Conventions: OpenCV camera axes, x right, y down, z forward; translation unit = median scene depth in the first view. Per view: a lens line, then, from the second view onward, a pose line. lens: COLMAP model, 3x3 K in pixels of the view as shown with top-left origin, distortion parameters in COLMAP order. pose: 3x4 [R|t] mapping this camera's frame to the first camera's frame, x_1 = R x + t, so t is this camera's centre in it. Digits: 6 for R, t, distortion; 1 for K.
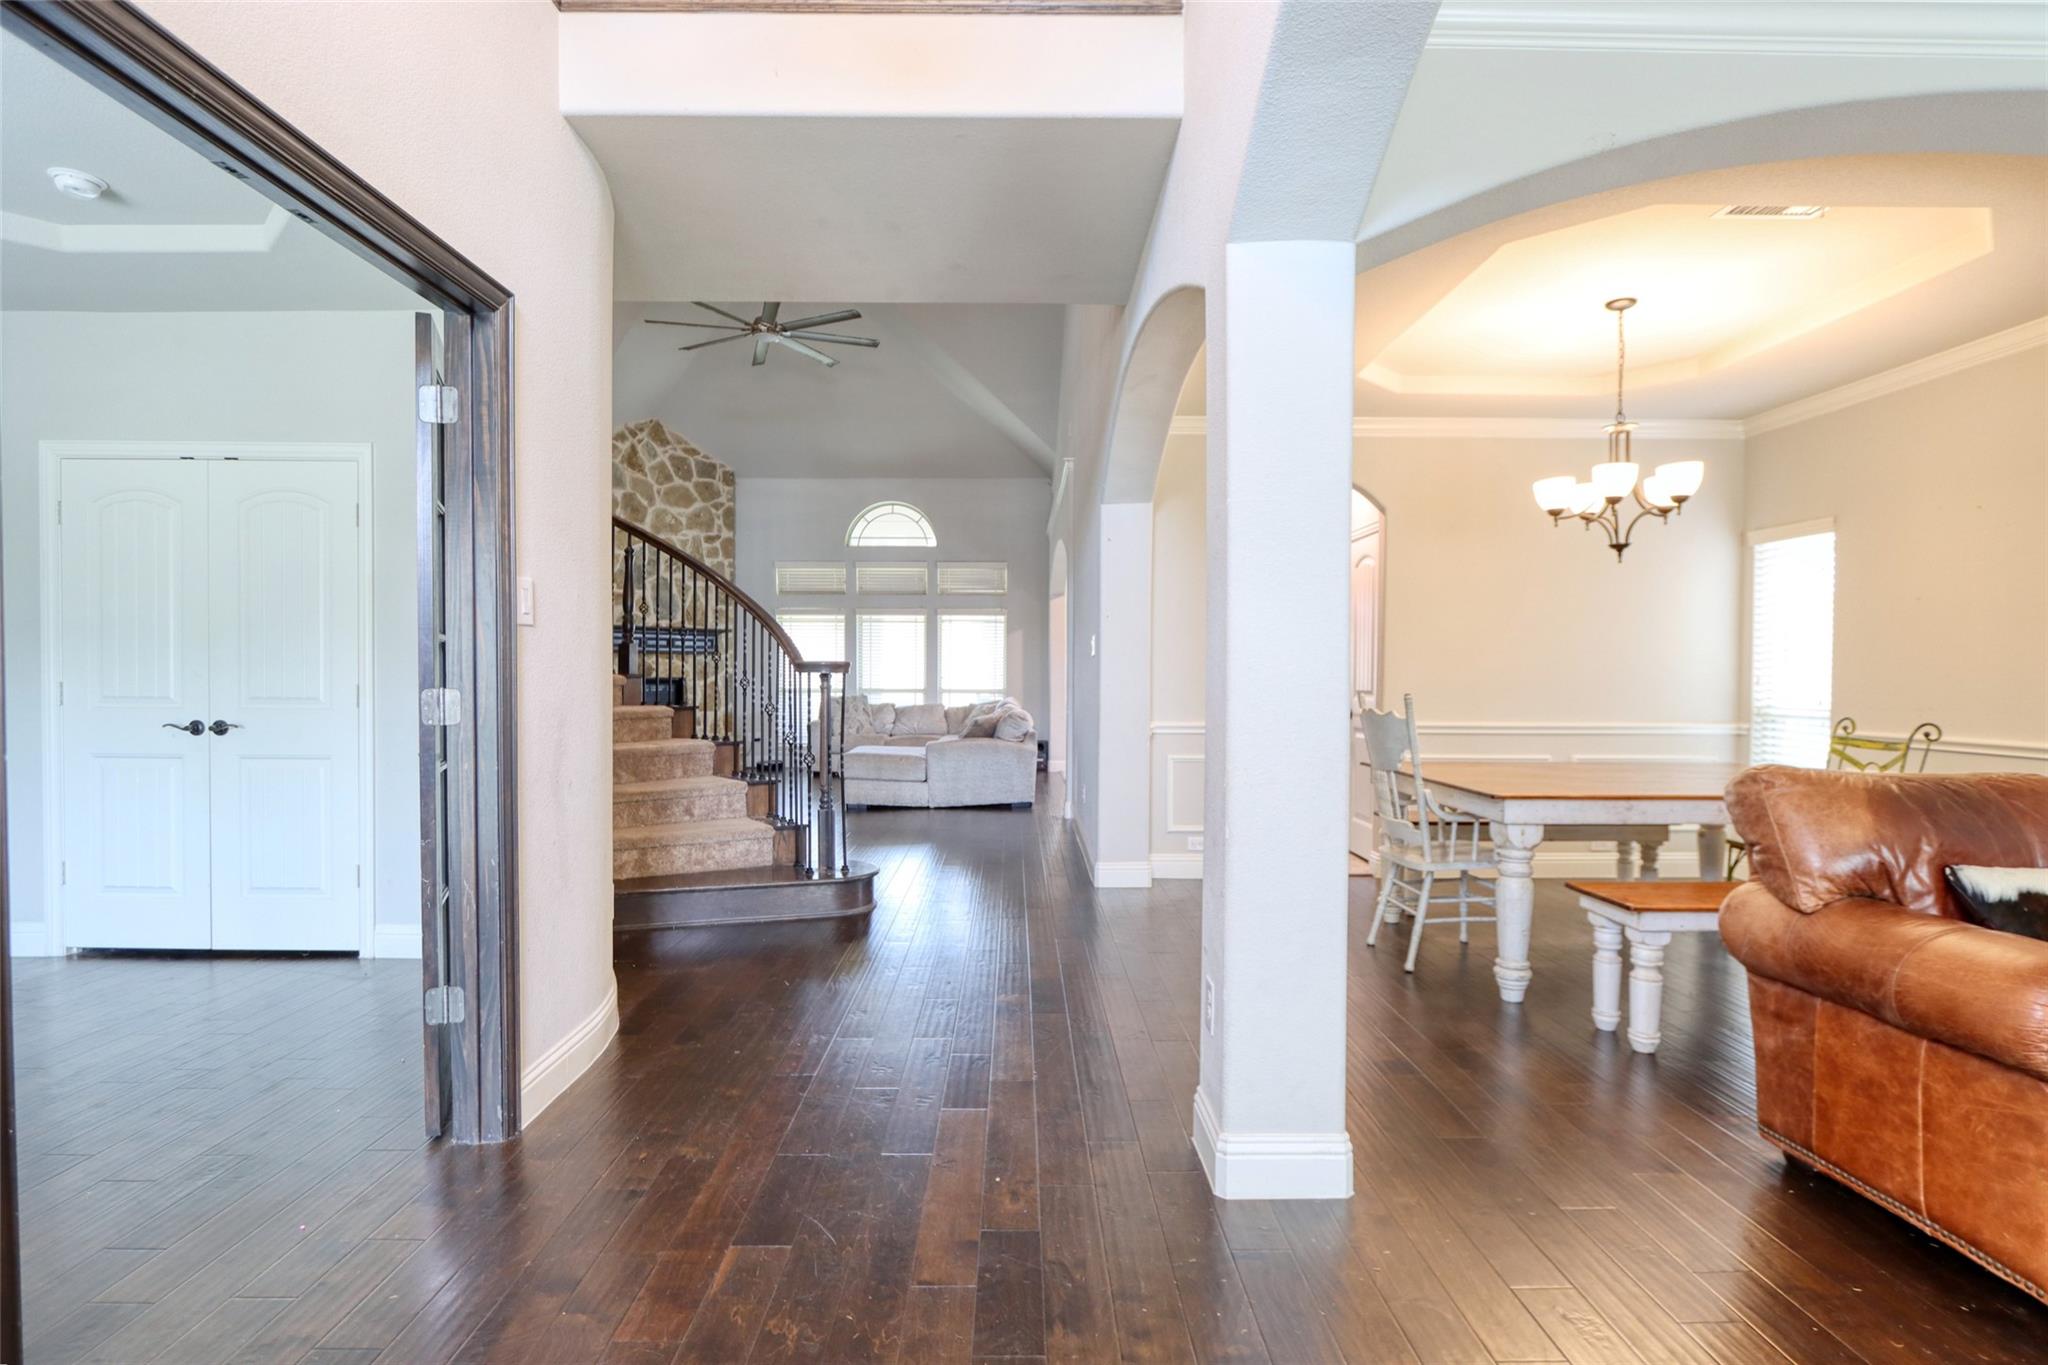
lens RADIAL K [[1011.6, 0, 1003.4], [0, 1011.6, 696.1], [0, 0, 1]] dist [-0.019683, 0.005174]
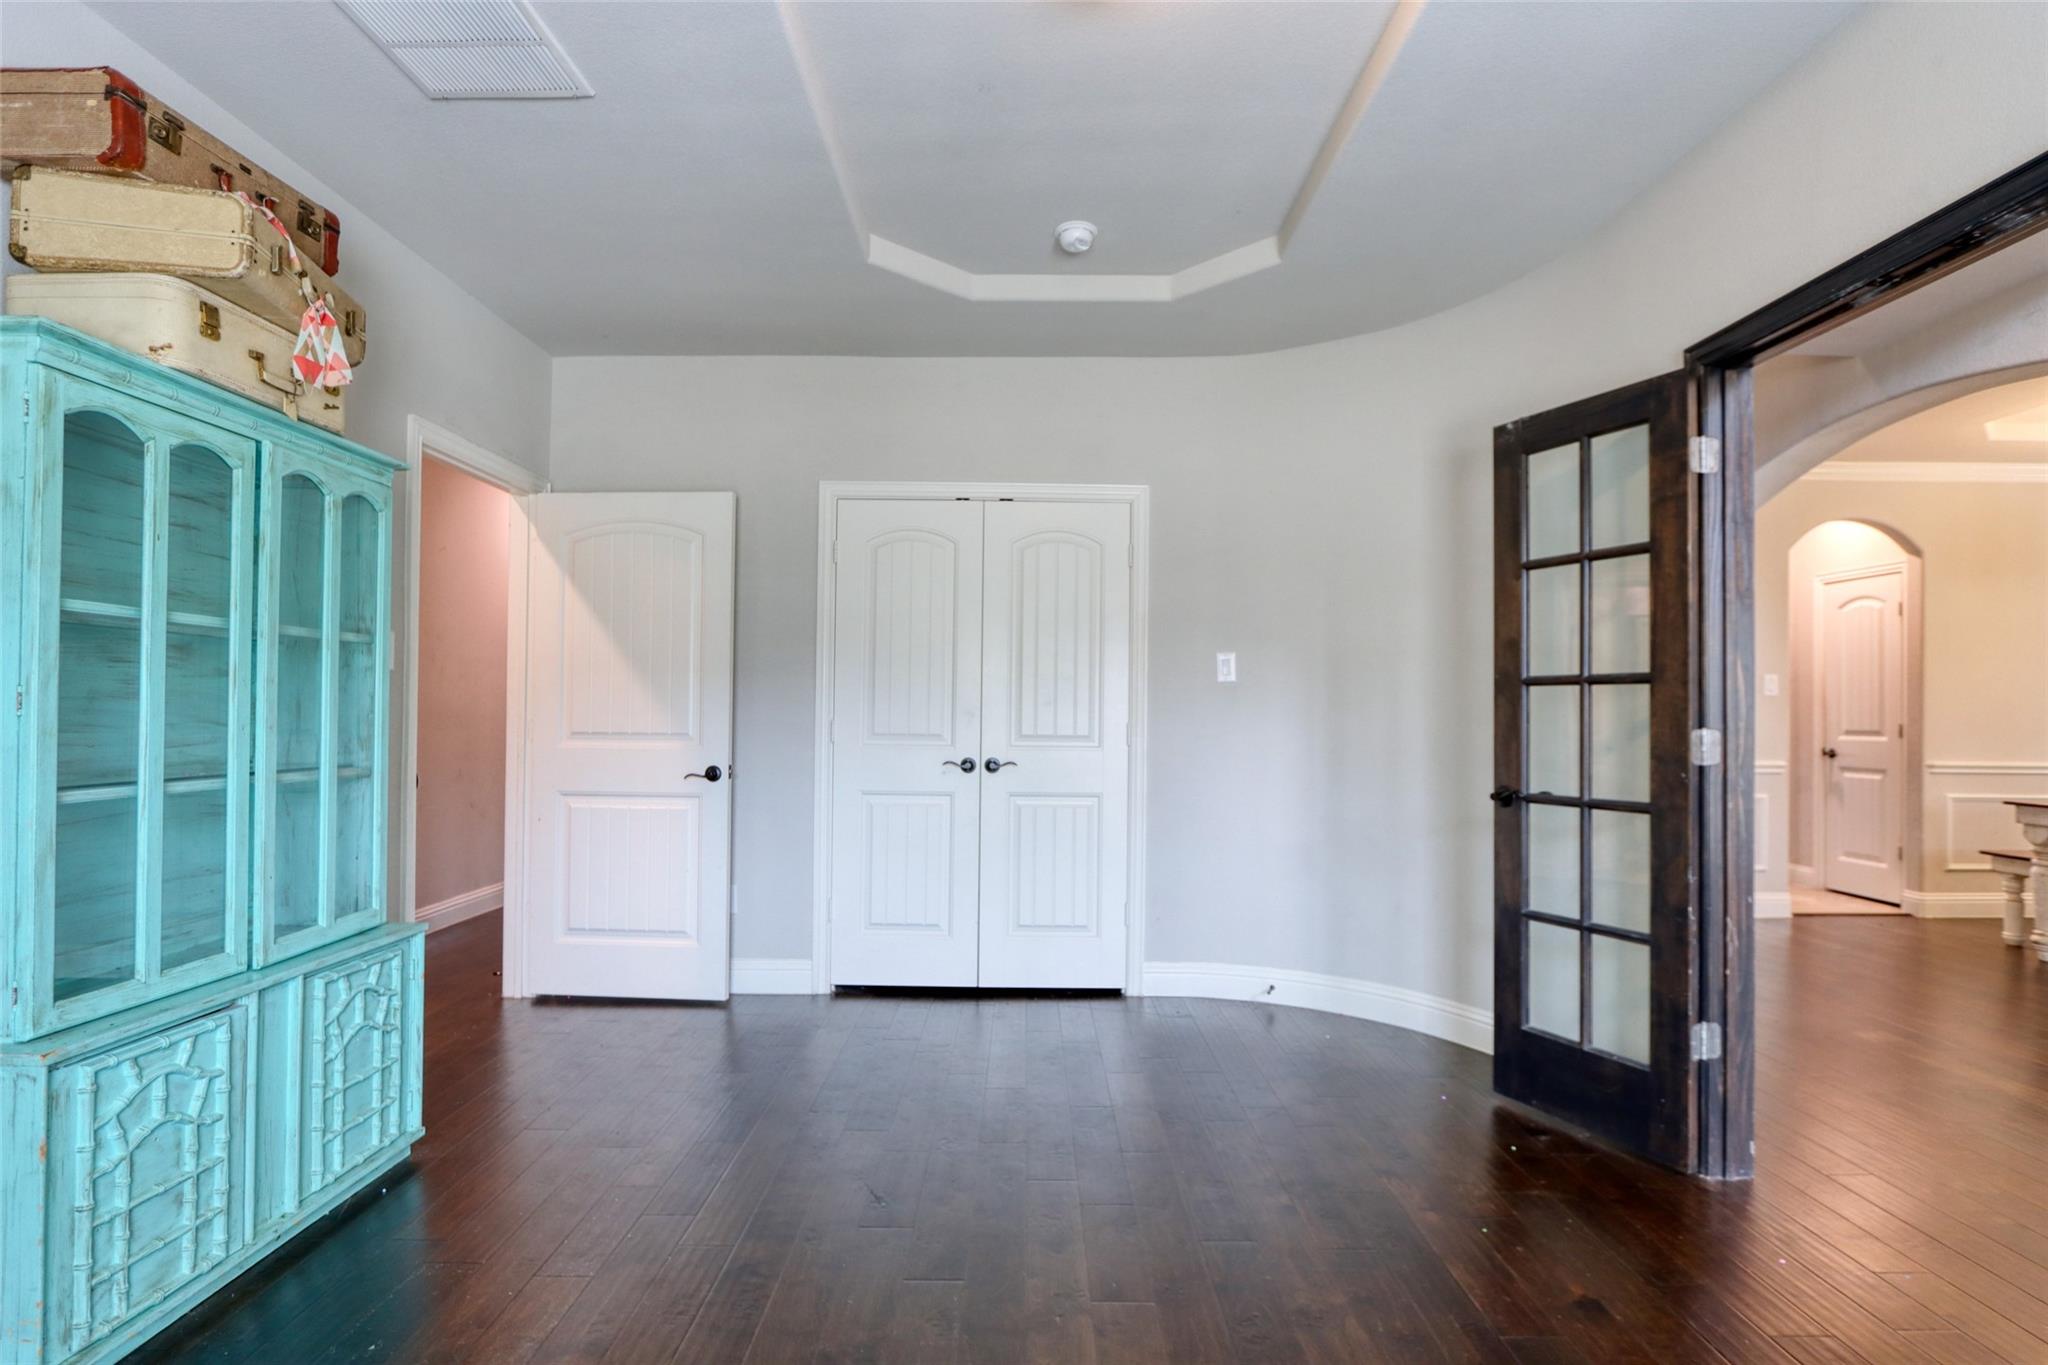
lens RADIAL K [[1031.7, 0, 1018.7], [0, 1031.7, 703.1], [0, 0, 1]] dist [-0.013115, 0.000712]
pose [[0.999958, 0.002317, -0.008891, -0.747997], [-0.002584, 0.999542, -0.030137, 0.000033], [0.008817, 0.030159, 0.999506, -0.038067]]
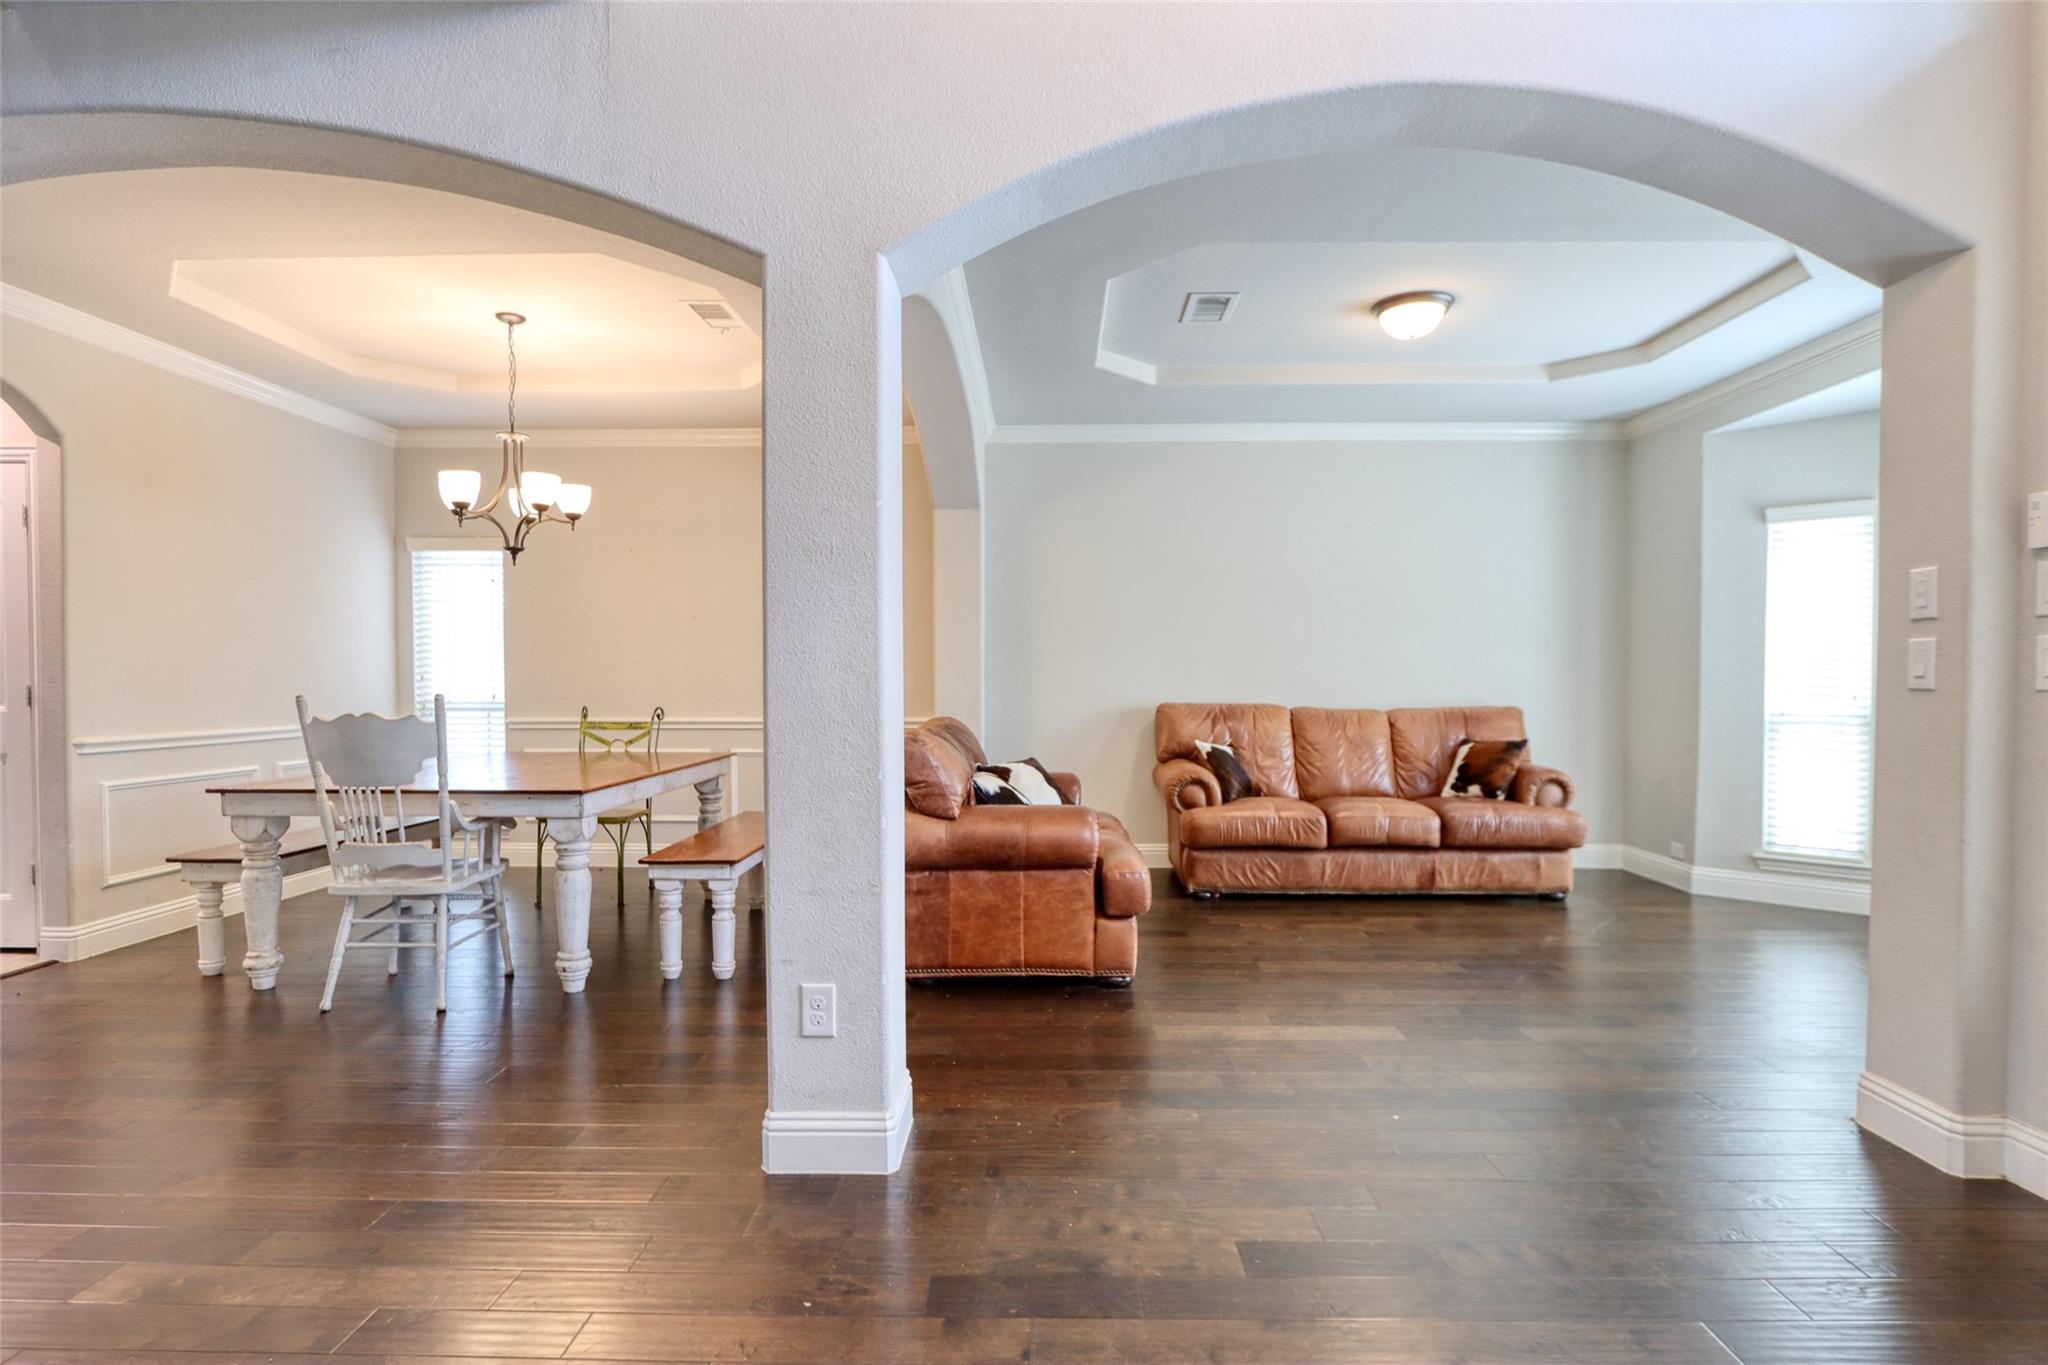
lens RADIAL K [[1011.6, 0, 1031.3], [0, 1011.6, 701.1], [0, 0, 1]] dist [-0.019683, 0.005174]
pose [[0.026118, -0.028233, 0.999260, -0.438631], [0.021737, 0.999381, 0.027668, -0.008231], [-0.999423, 0.020998, 0.026716, 0.443397]]
